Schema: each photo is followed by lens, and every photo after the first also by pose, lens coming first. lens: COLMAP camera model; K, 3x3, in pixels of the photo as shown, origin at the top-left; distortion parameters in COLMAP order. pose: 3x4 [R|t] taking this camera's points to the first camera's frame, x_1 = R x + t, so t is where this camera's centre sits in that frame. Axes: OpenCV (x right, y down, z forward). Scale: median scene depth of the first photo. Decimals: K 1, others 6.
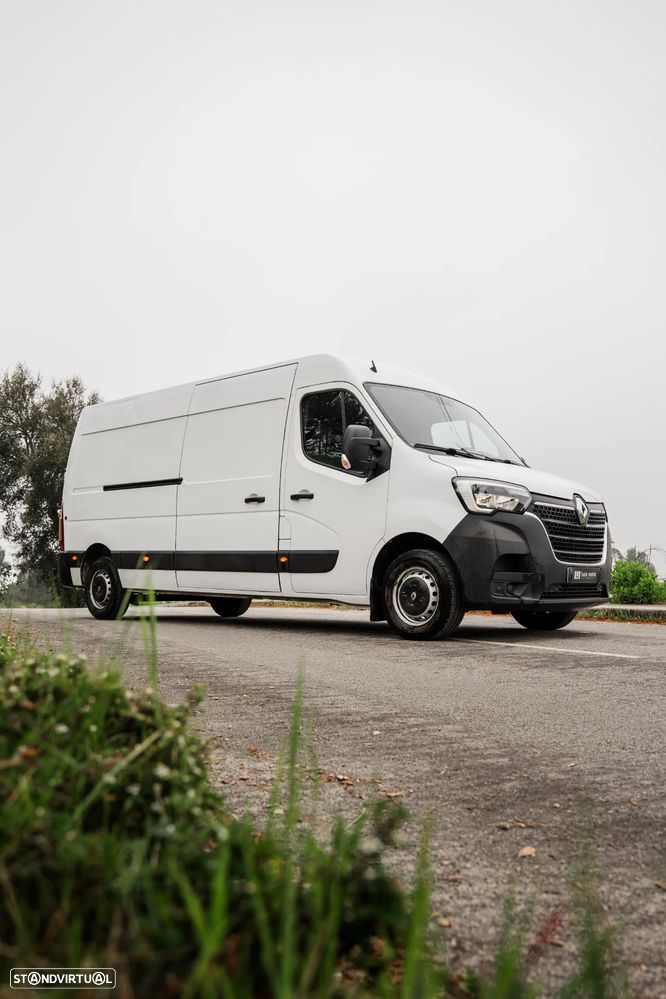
lens RADIAL K [[830.1, 0, 330.8], [0, 830.1, 520.3], [0, 0, 1]] dist [-0.086225, 0.001324]
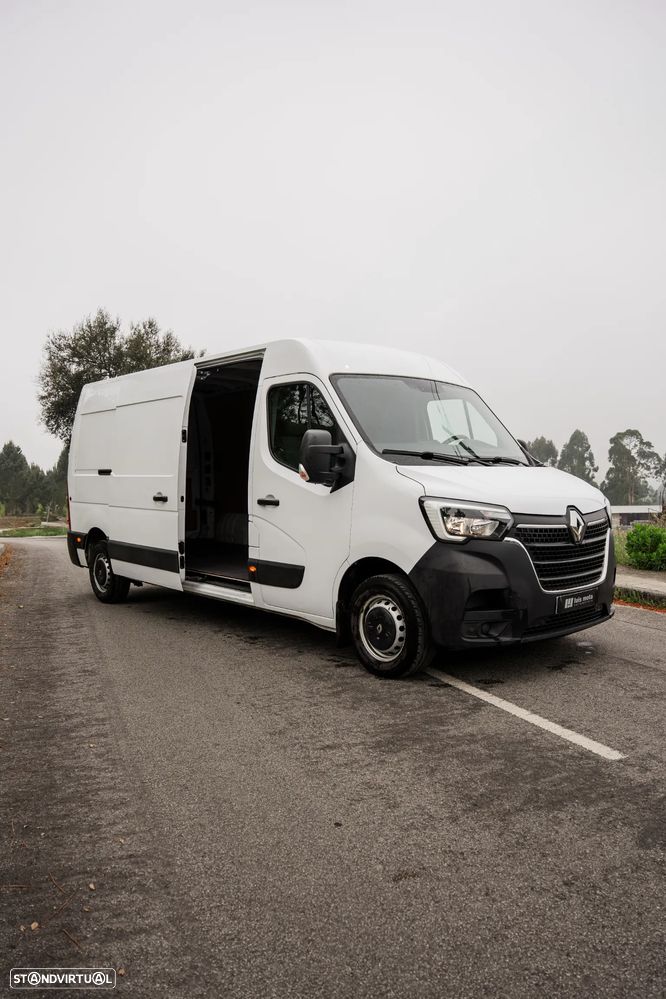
lens RADIAL K [[737.0, 0, 333.9], [0, 737.0, 519.2], [0, 0, 1]] dist [-0.155525, 0.094332]
pose [[0.996044, -0.015040, -0.087584, 0.119077], [0.025283, 0.992804, 0.117047, -0.114203], [0.085193, -0.118799, 0.989257, 0.231275]]
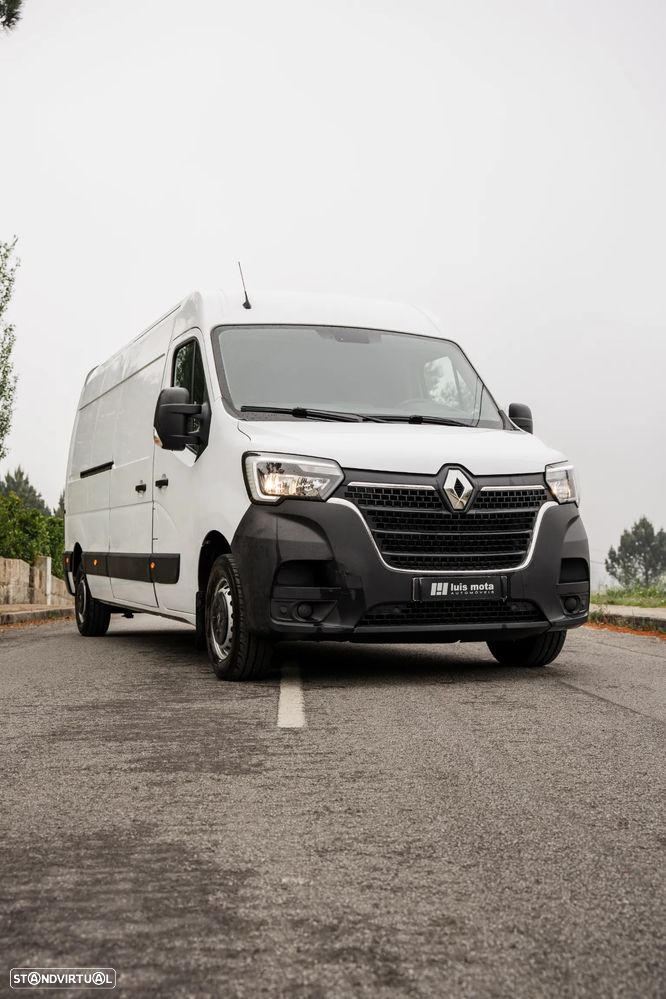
lens RADIAL K [[1068.9, 0, 305.8], [0, 1068.9, 497.3], [0, 0, 1]] dist [-0.011596, 0.001153]
pose [[0.907981, -0.039776, -0.417118, 0.551594], [0.043140, 0.999068, -0.001363, -0.009676], [0.416784, -0.016757, 0.908851, 0.177859]]
